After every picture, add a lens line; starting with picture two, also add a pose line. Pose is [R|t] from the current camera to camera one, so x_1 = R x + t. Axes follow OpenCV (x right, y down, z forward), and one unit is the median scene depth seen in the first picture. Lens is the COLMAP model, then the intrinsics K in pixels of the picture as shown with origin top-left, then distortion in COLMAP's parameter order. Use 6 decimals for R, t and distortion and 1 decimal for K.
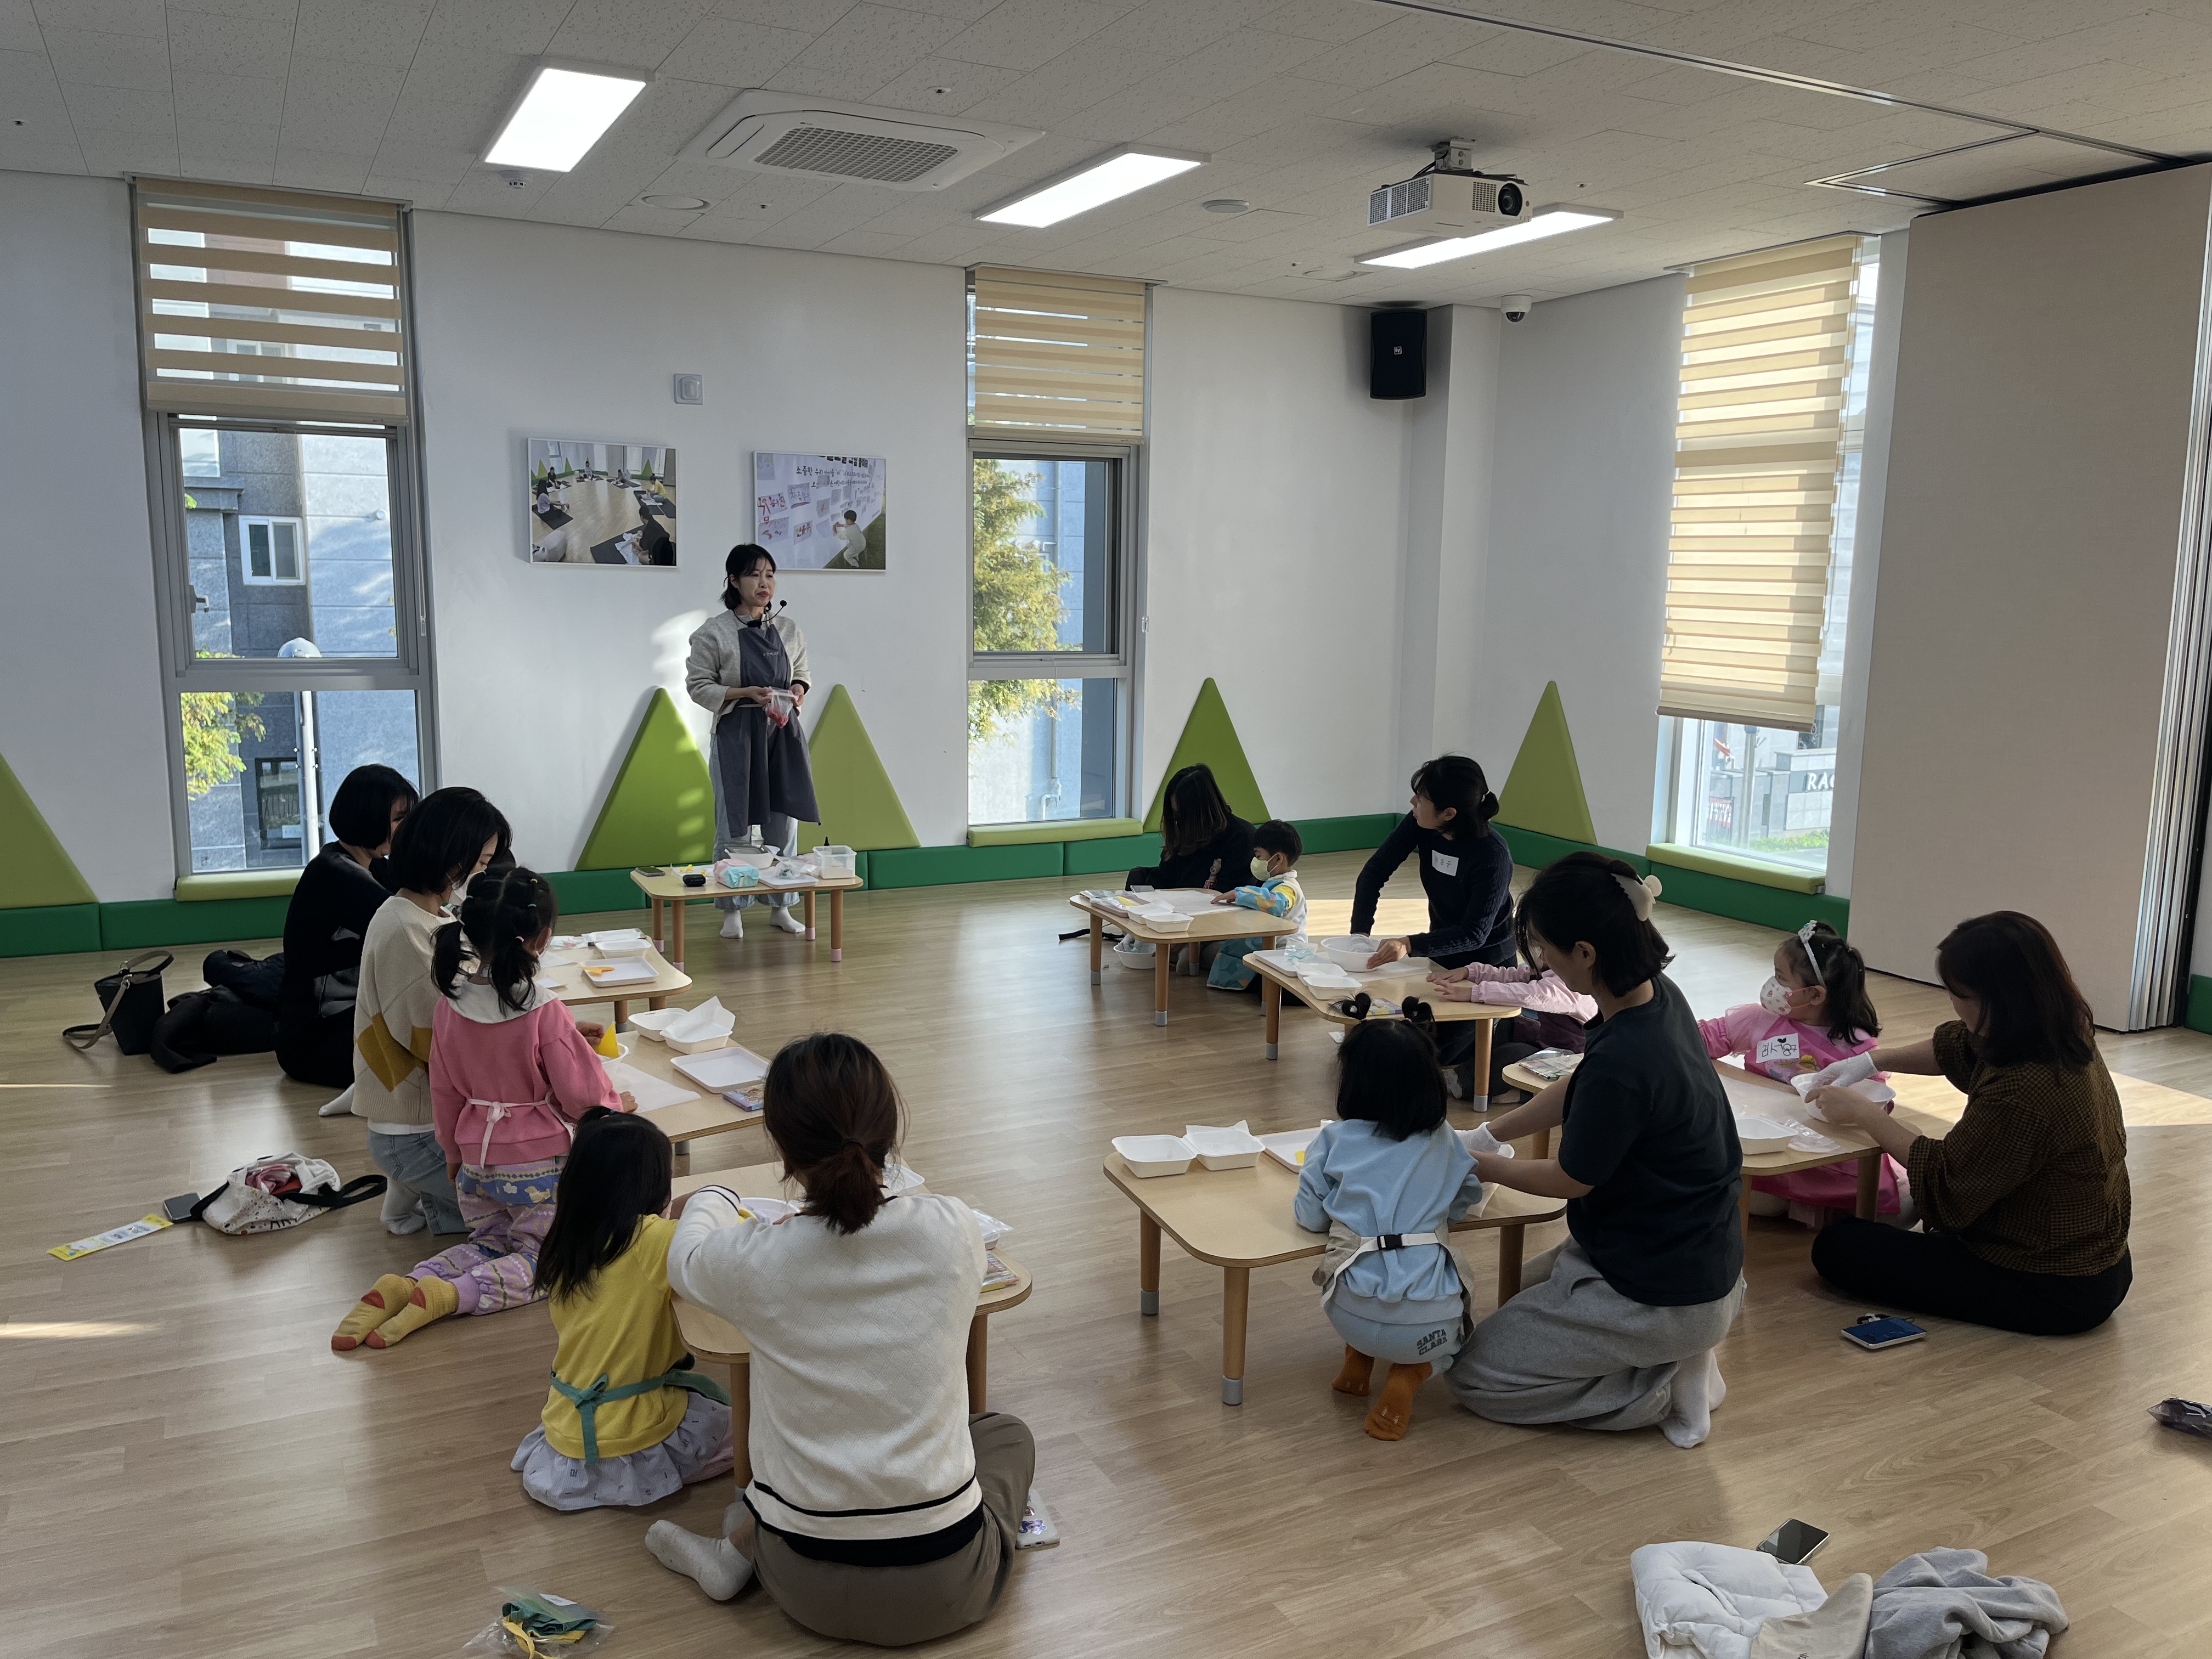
lens RADIAL K [[1657.6, 0, 1096.9], [0, 1657.6, 821.5], [0, 0, 1]] dist [0.100163, -0.166908]
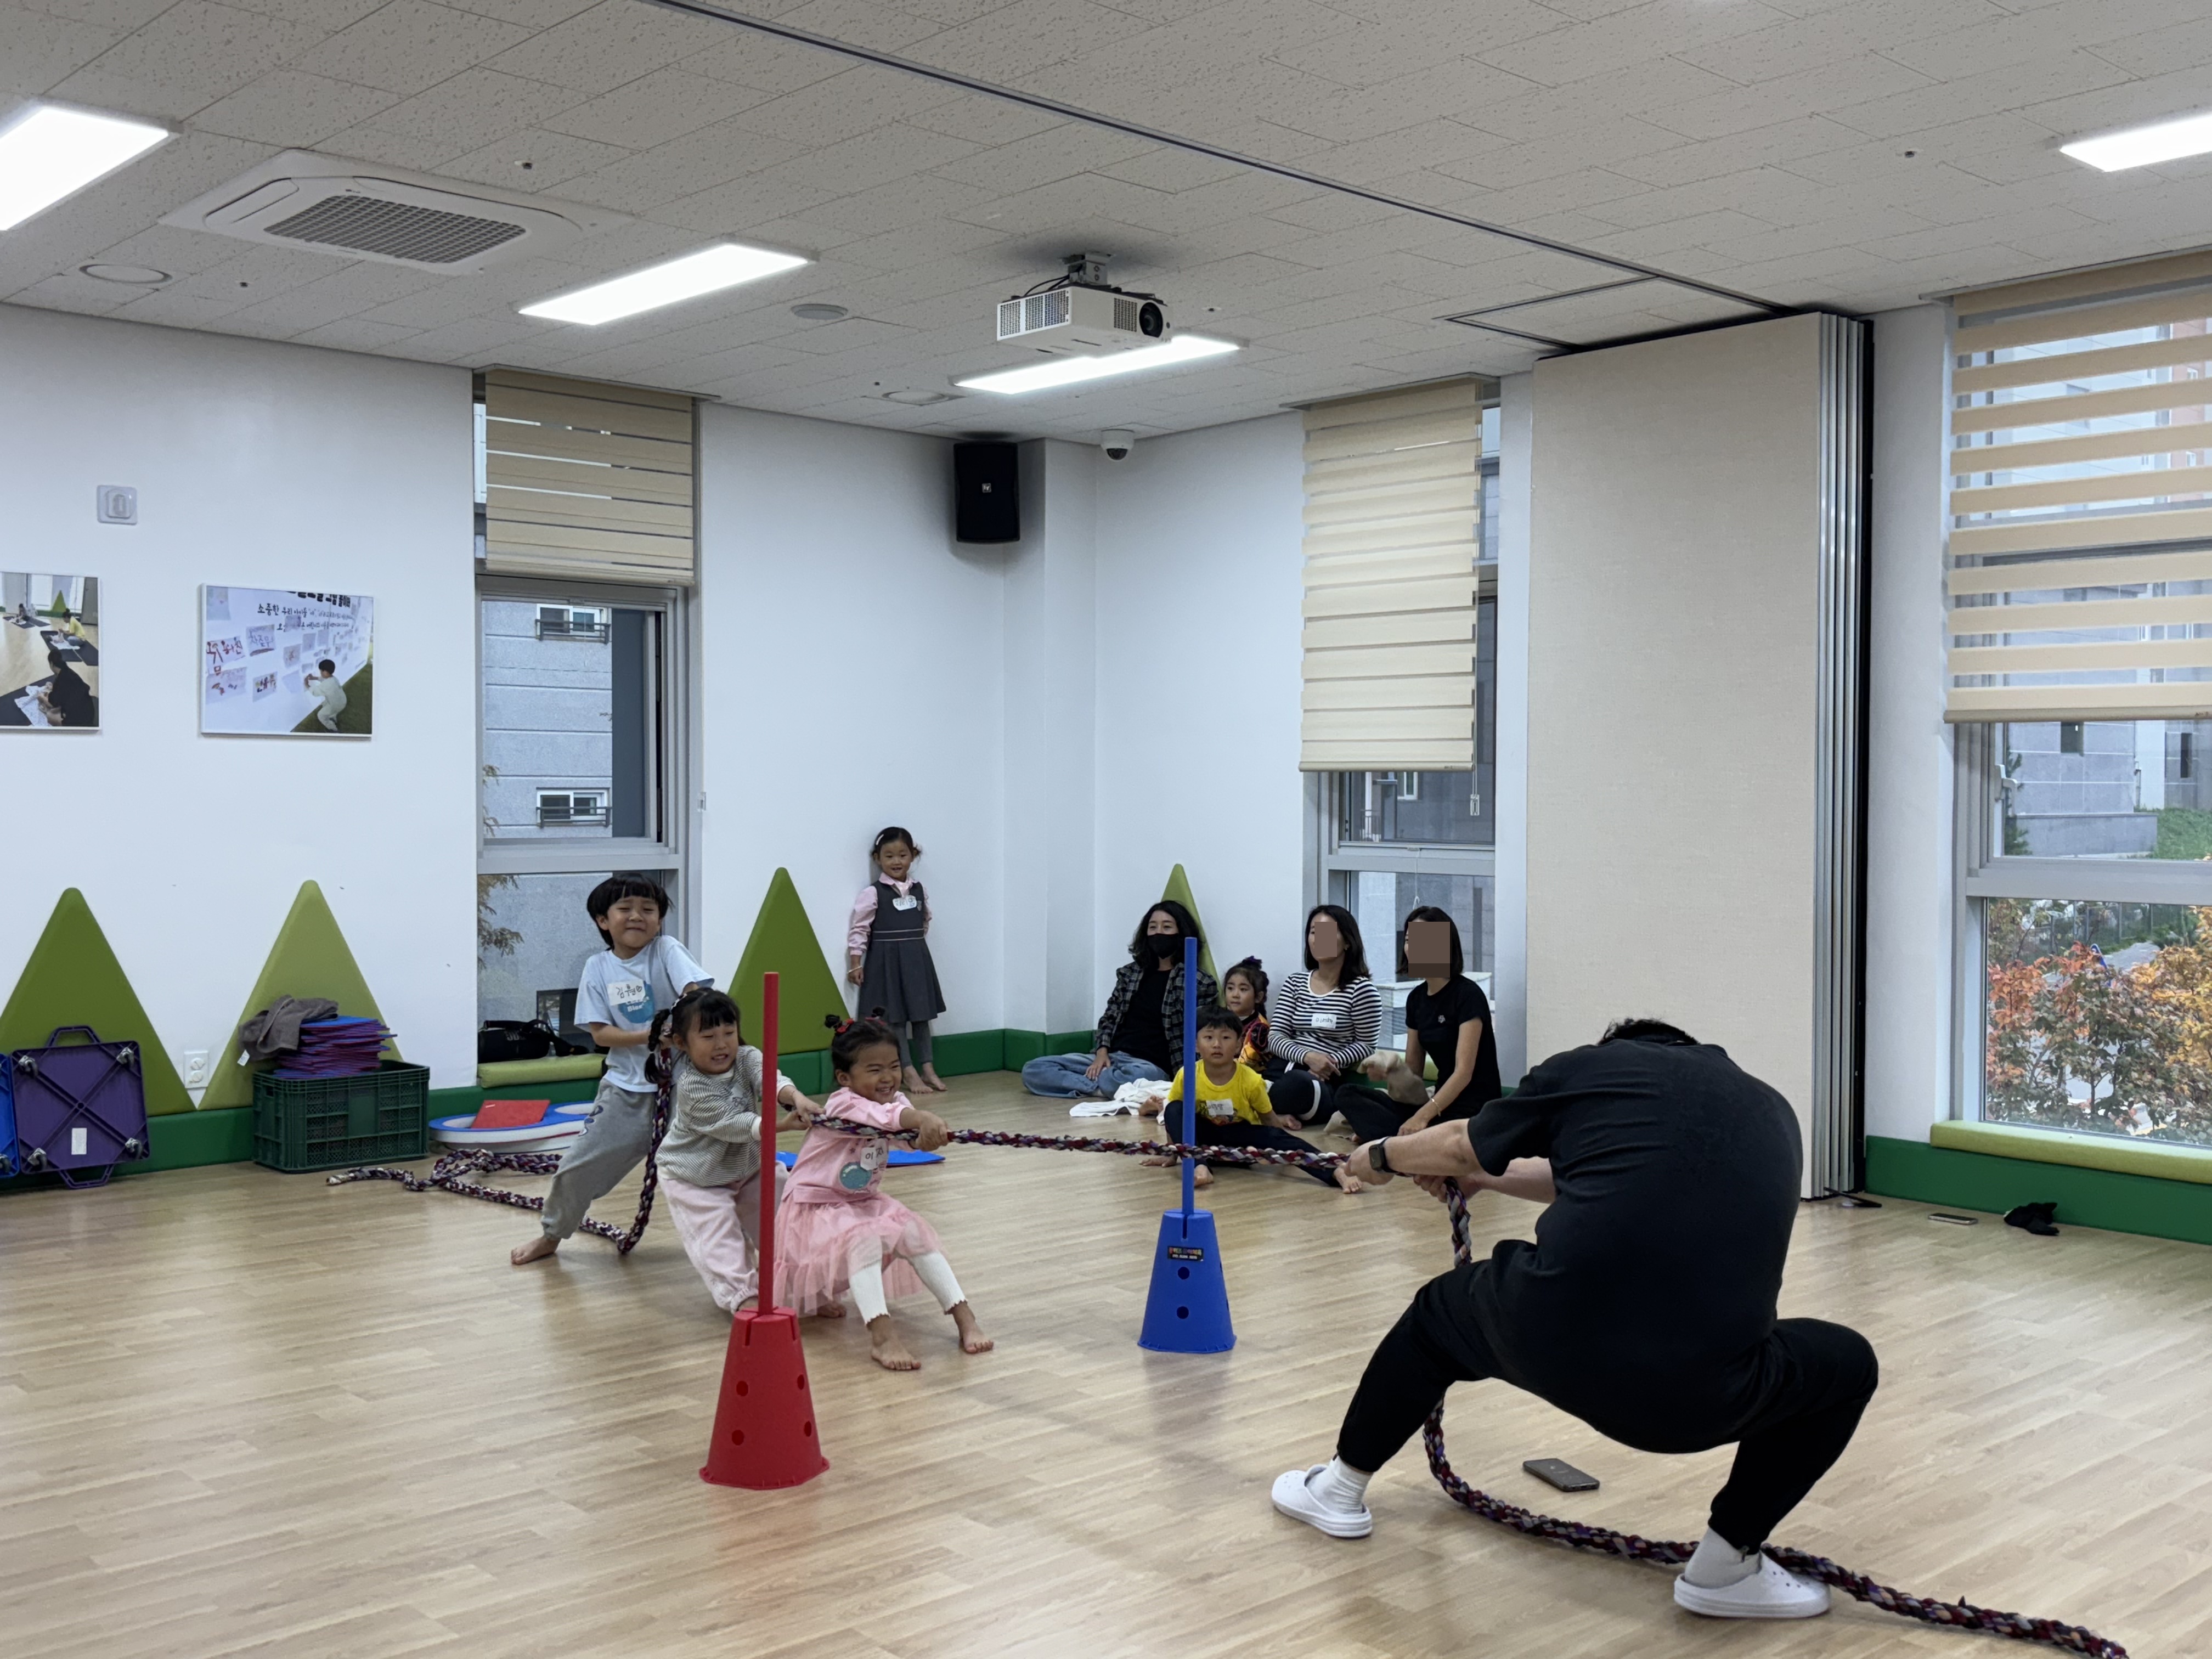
lens RADIAL K [[2207.9, 0, 1106.0], [0, 2207.9, 829.5], [0, 0, 1]] dist [0.007043, -0.002753]
pose [[0.962239, -0.014353, 0.271826, -0.083659], [0.050248, 0.990813, -0.125558, 0.044258], [-0.267526, 0.134476, 0.954120, -0.085919]]
